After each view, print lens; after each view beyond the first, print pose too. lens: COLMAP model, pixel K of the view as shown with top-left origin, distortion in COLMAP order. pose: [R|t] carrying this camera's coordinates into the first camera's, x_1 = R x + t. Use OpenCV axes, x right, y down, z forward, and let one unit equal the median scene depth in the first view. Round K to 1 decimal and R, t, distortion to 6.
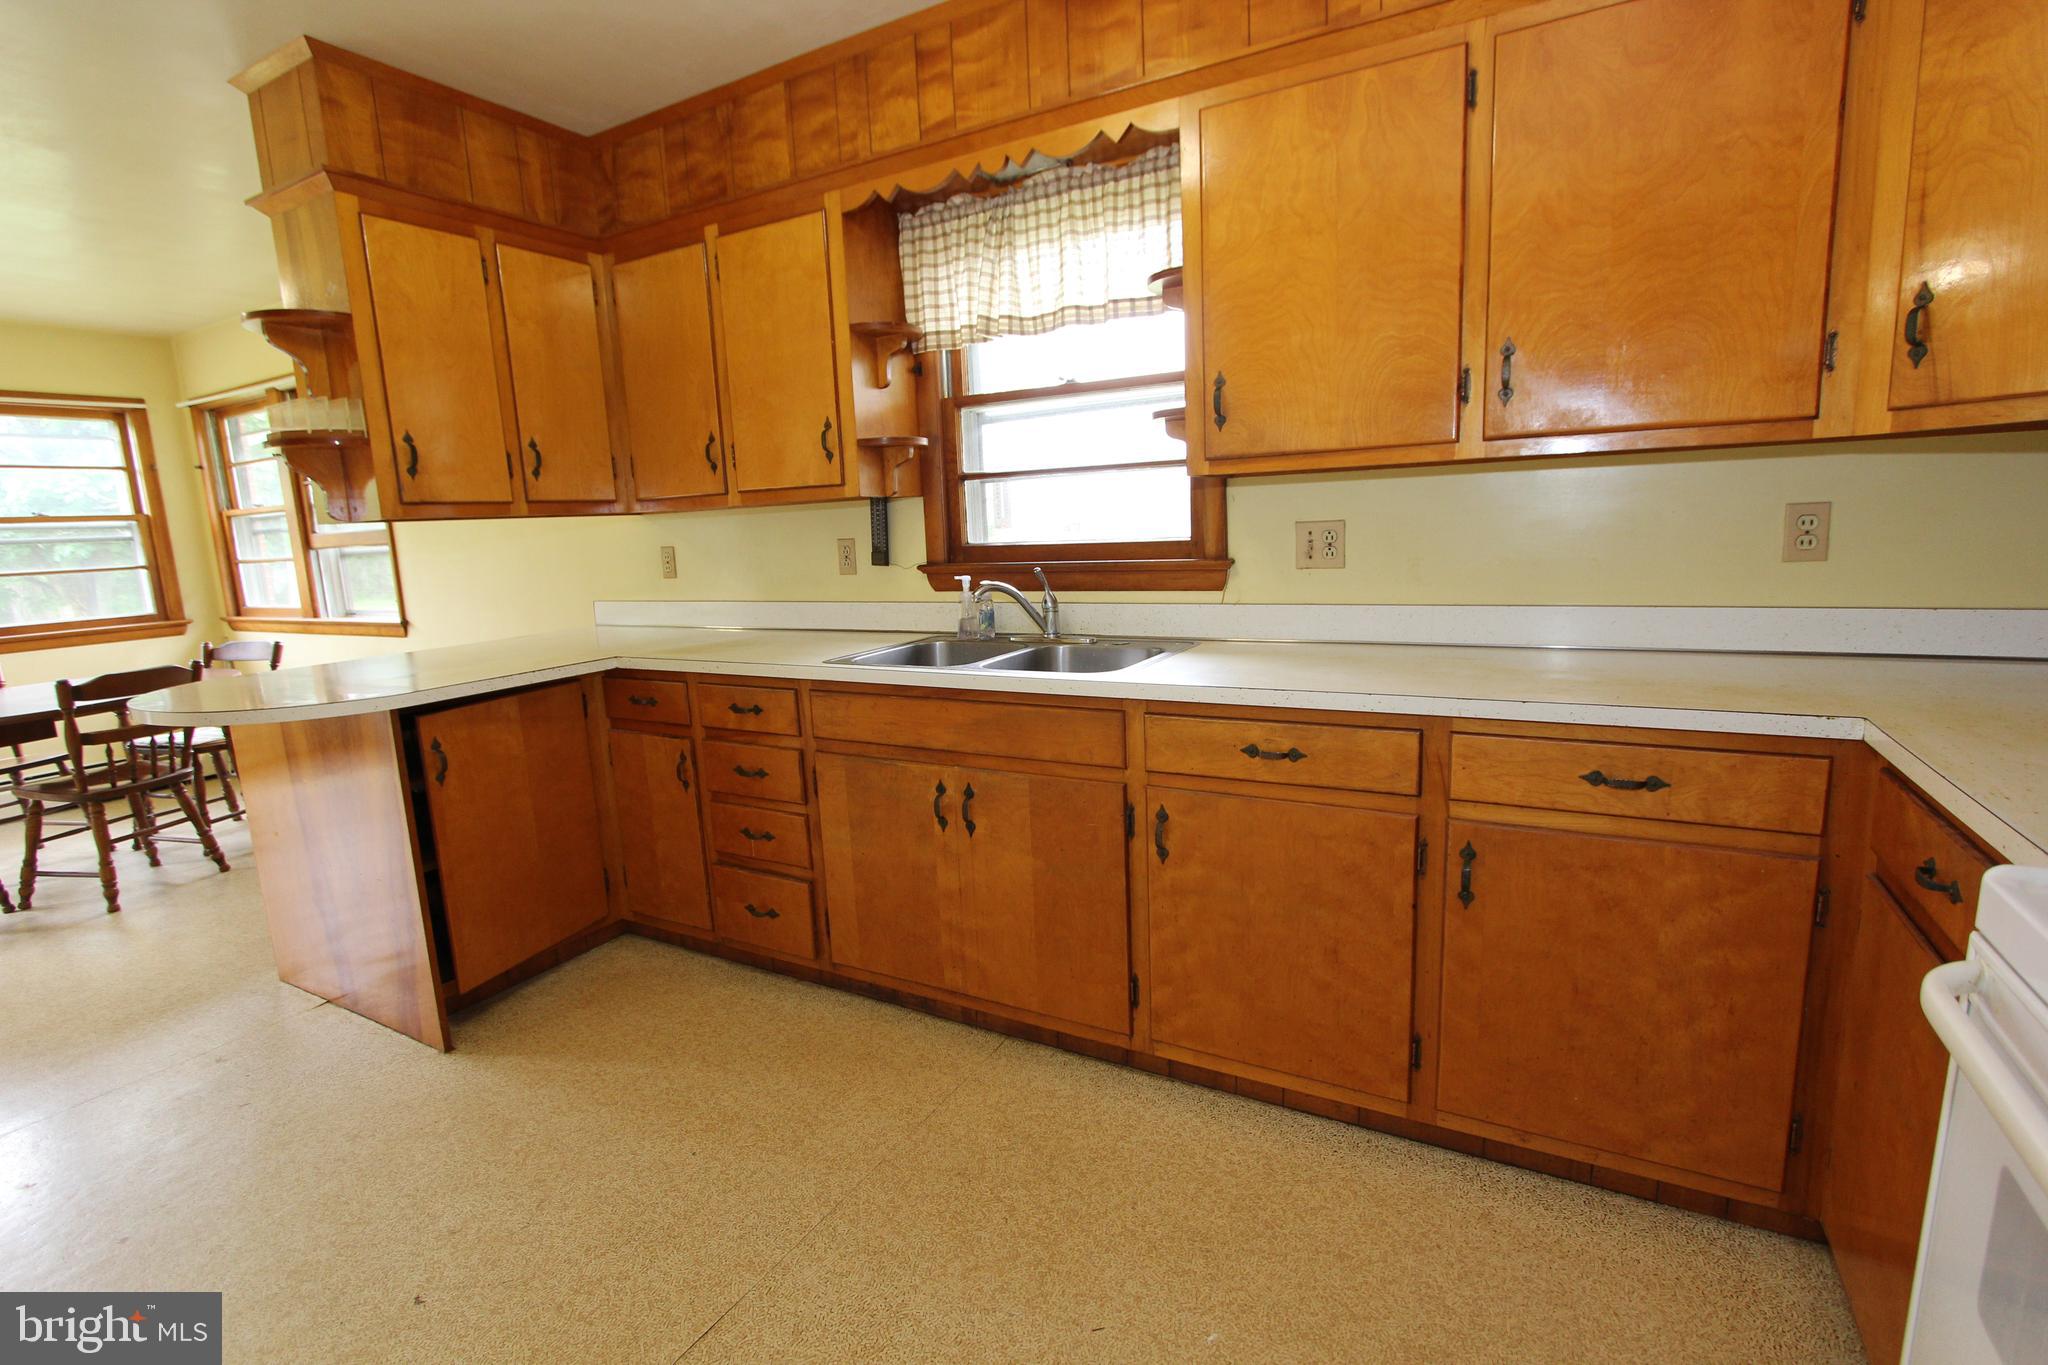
lens RADIAL K [[953.9, 0, 1016.2], [0, 953.9, 681.2], [0, 0, 1]] dist [-0.025453, 0.006411]
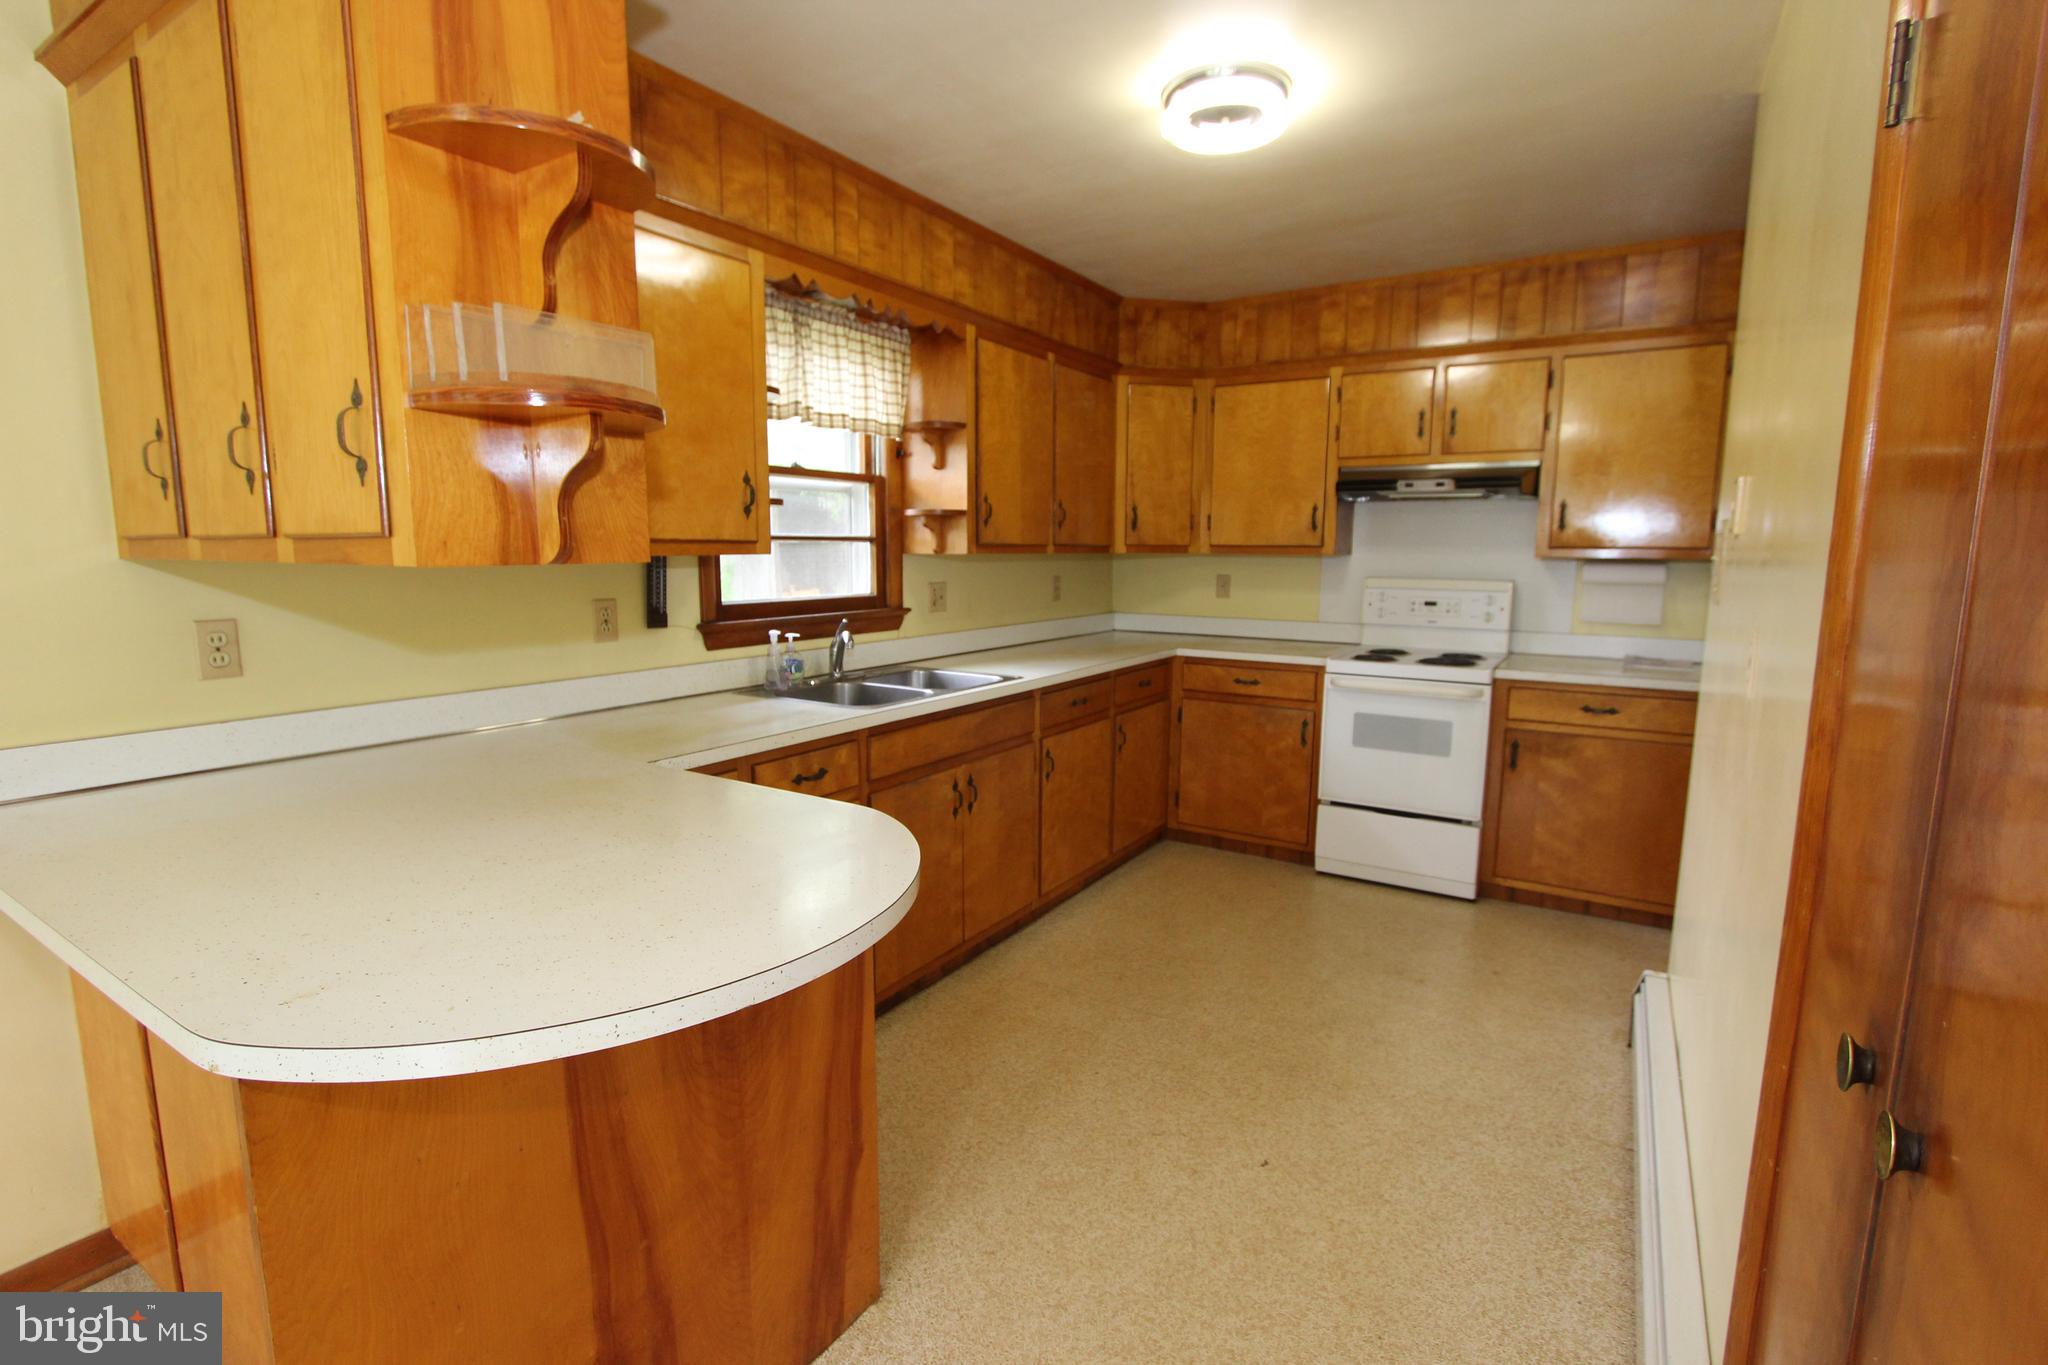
lens RADIAL K [[953.9, 0, 1026.4], [0, 953.9, 683.2], [0, 0, 1]] dist [-0.025453, 0.006411]
pose [[0.036044, -0.093190, 0.994996, -1.221387], [0.162872, 0.982878, 0.086155, -0.107683], [-0.985989, 0.158951, 0.050605, 0.740900]]
